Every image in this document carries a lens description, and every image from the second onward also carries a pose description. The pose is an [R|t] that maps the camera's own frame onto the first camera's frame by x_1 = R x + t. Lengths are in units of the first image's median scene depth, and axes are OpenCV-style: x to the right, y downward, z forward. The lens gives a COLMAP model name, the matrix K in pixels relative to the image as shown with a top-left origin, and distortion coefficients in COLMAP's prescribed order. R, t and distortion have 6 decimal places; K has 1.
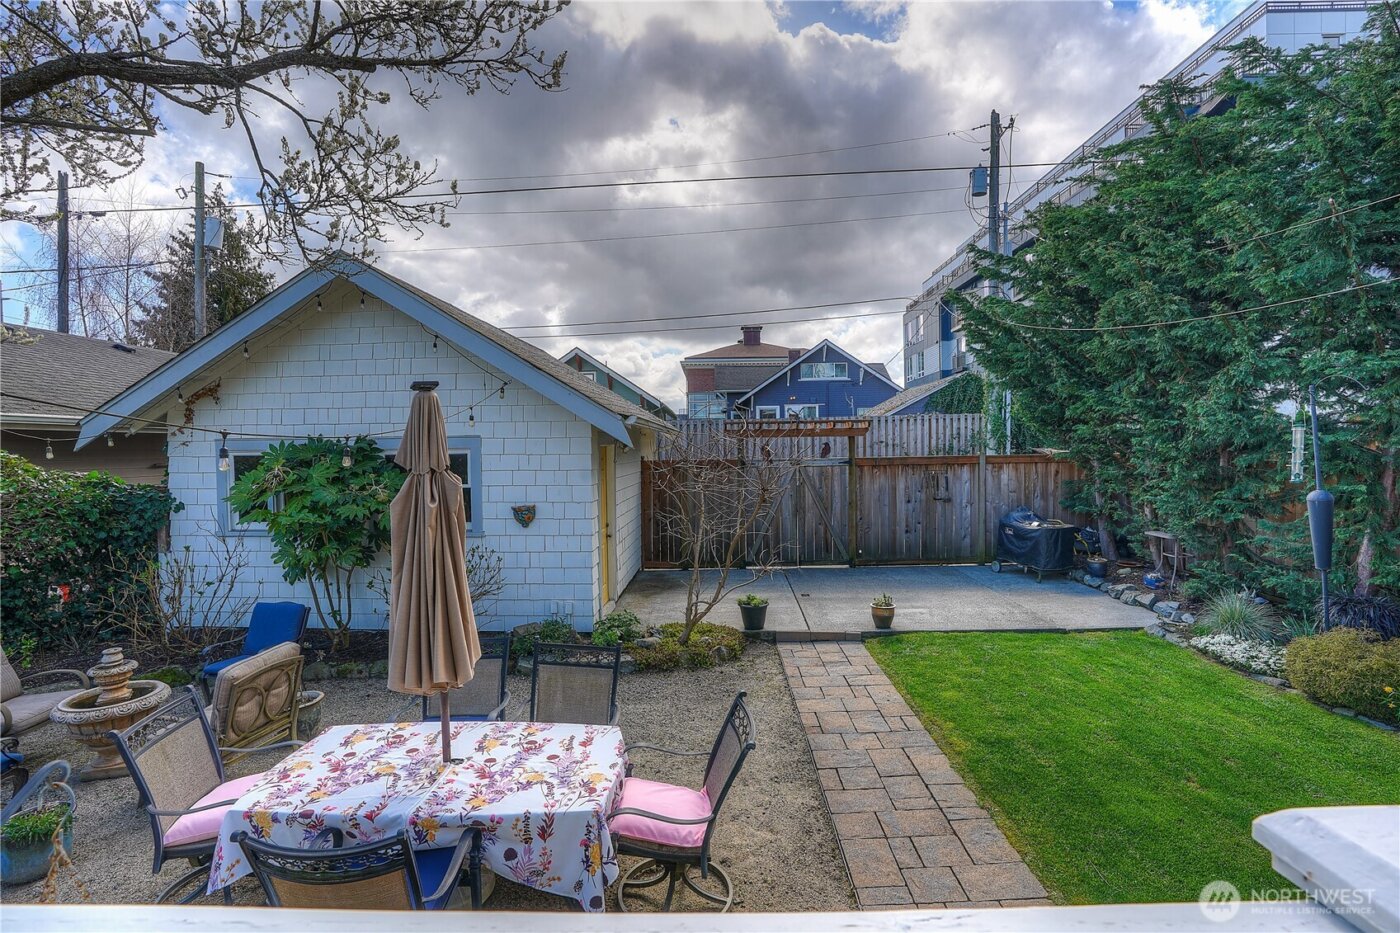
lens RADIAL K [[639.3, 0, 708.7], [0, 639.3, 464.6], [0, 0, 1]] dist [-0.018607, 0.003492]
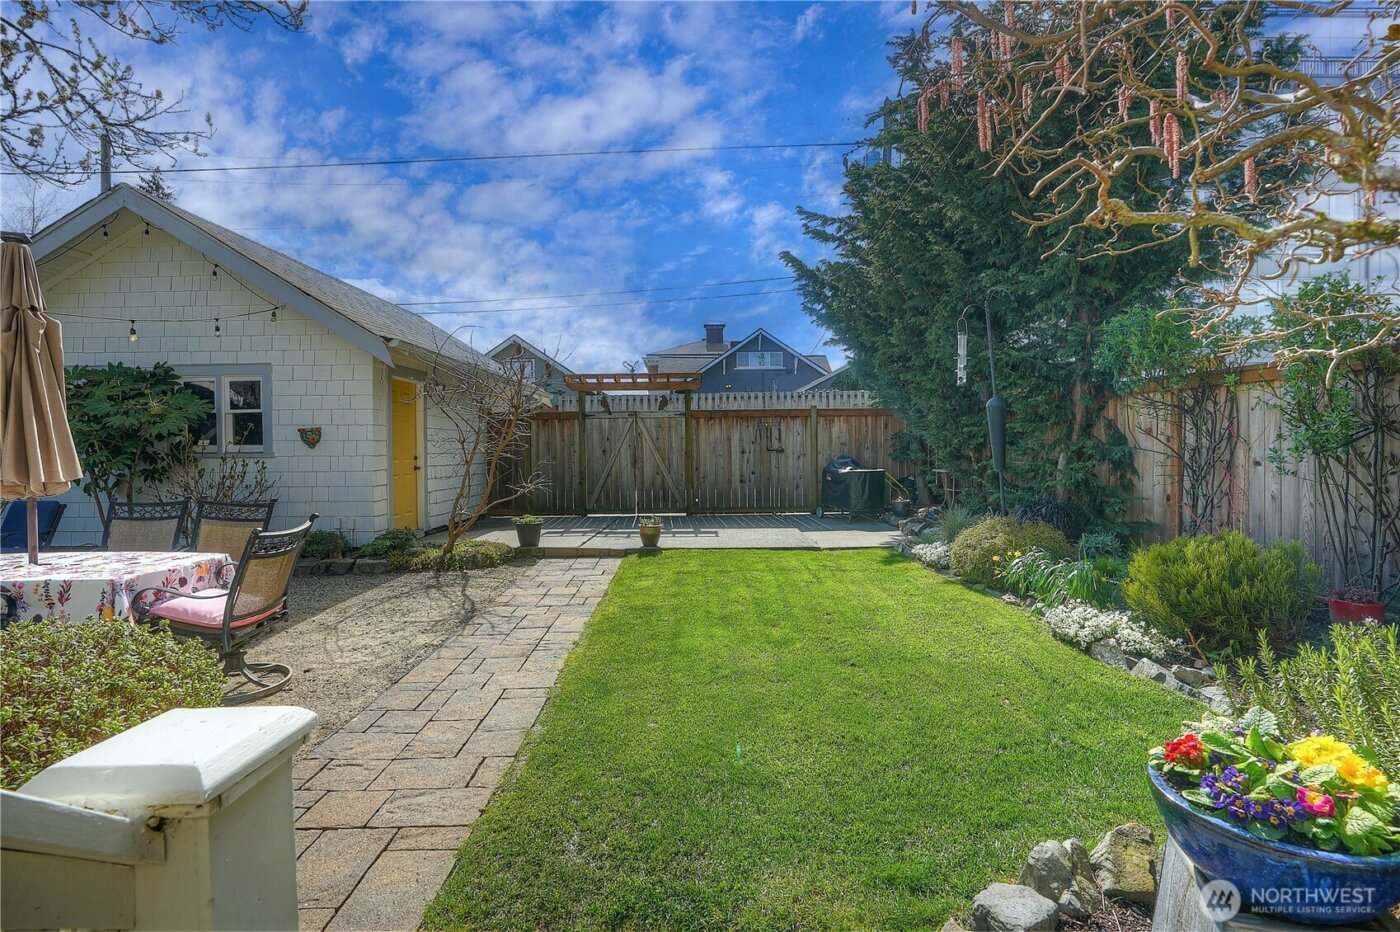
lens RADIAL K [[639.3, 0, 691.1], [0, 639.3, 460.5], [0, 0, 1]] dist [-0.018607, 0.003492]
pose [[0.999919, 0.004427, 0.011919, 0.230946], [-0.004328, 0.999956, -0.008333, 0.085545], [-0.011955, 0.008281, 0.999894, -0.047258]]
